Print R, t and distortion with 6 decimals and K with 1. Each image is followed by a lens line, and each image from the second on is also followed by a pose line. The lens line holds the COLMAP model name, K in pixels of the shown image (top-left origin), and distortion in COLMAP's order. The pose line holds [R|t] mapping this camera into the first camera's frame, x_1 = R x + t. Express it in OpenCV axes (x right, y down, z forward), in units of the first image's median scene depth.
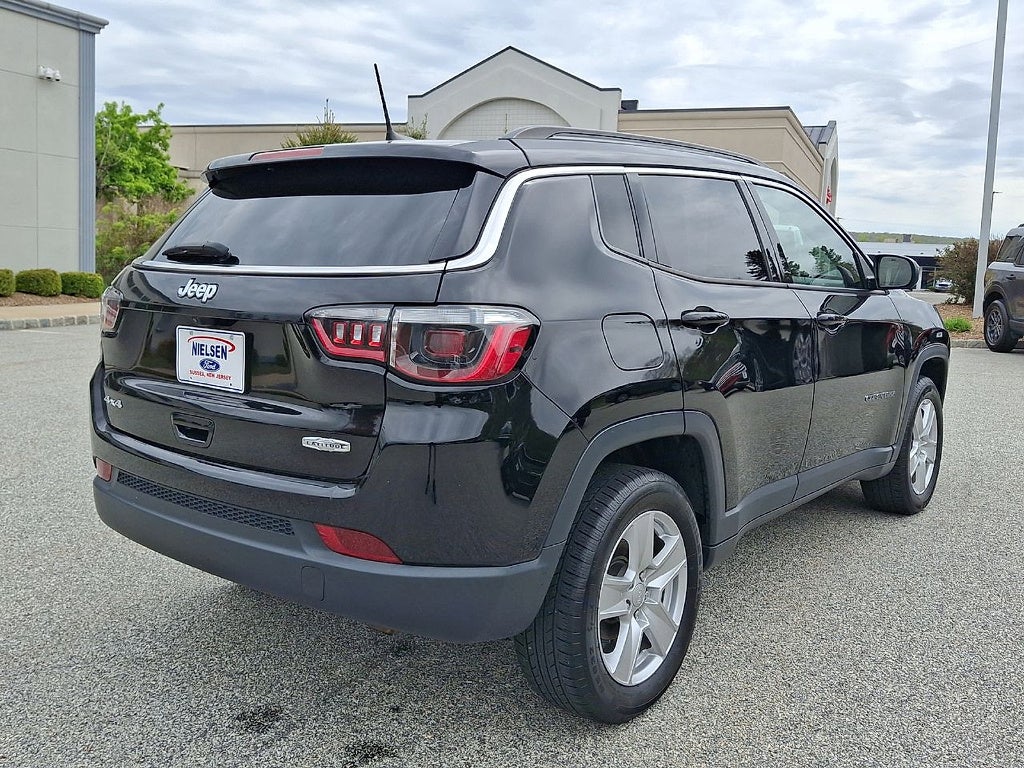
lens RADIAL K [[947.9, 0, 488.6], [0, 947.9, 382.3], [0, 0, 1]] dist [0.117066, -0.241681]
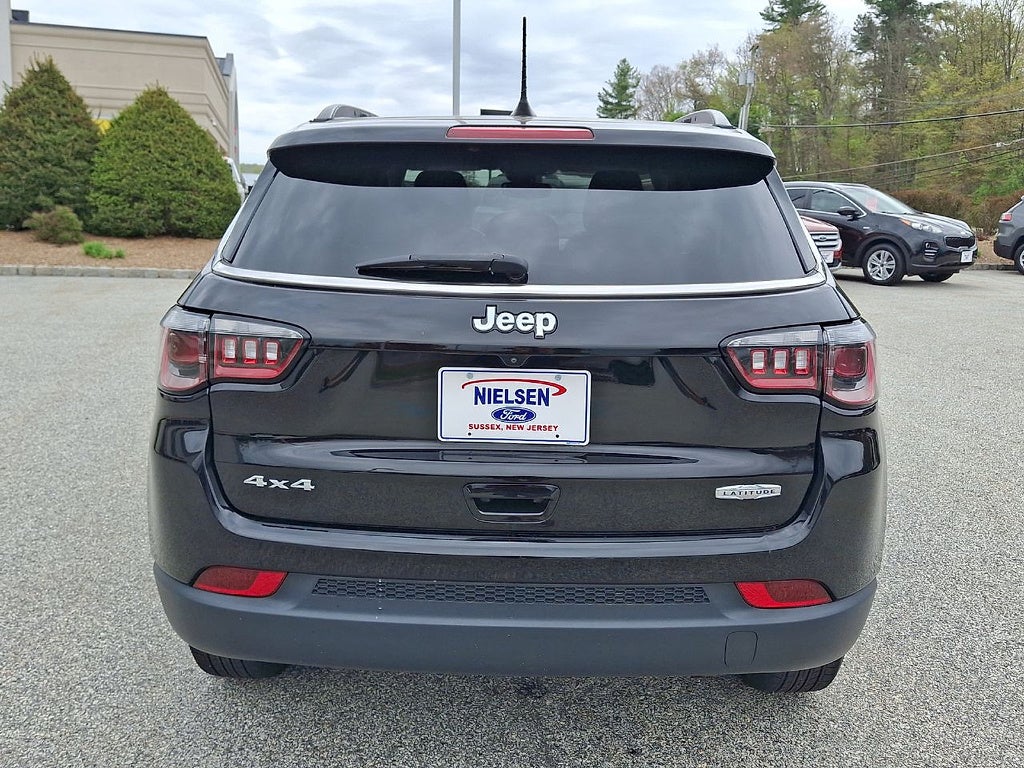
lens RADIAL K [[922.4, 0, 511.9], [0, 922.4, 370.1], [0, 0, 1]] dist [0.108267, -0.193954]
pose [[0.781484, -0.119050, 0.612462, -0.738545], [0.077588, 0.992551, 0.093931, -0.123068], [-0.619082, -0.025886, 0.784899, 0.409566]]
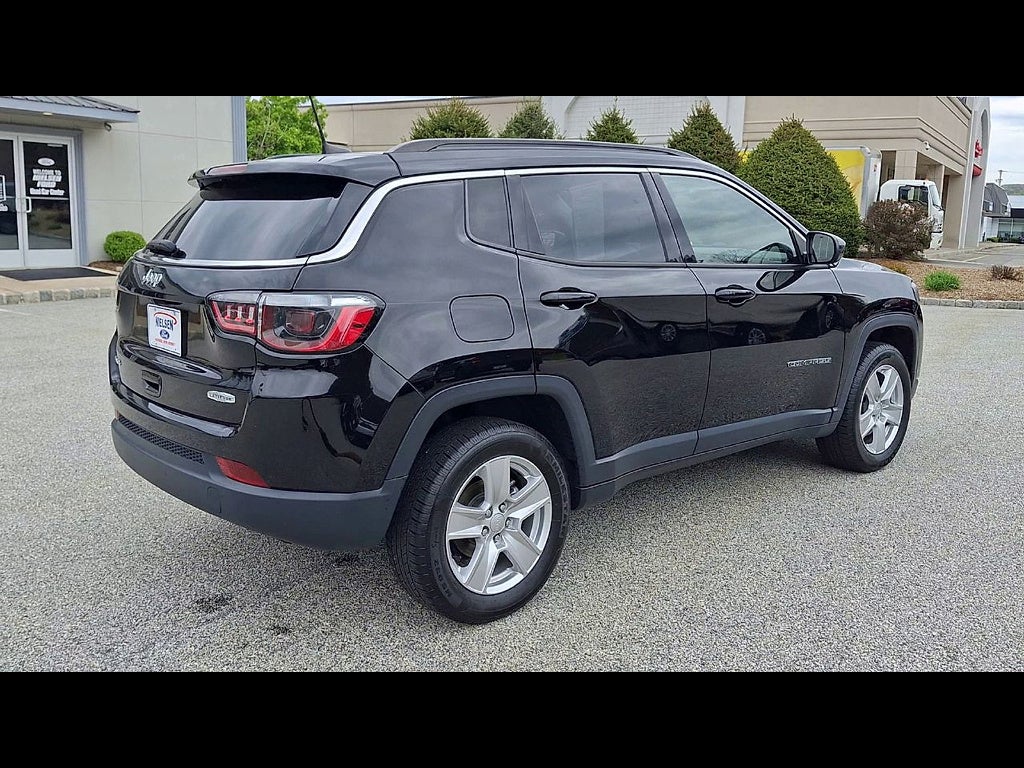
lens RADIAL K [[901.9, 0, 469.8], [0, 901.9, 382.8], [0, 0, 1]] dist [0.123778, -0.223639]
pose [[0.981437, 0.018081, -0.190931, 0.357433], [-0.008631, 0.998701, 0.050211, -0.017914], [0.191591, -0.047631, 0.980318, -0.151601]]
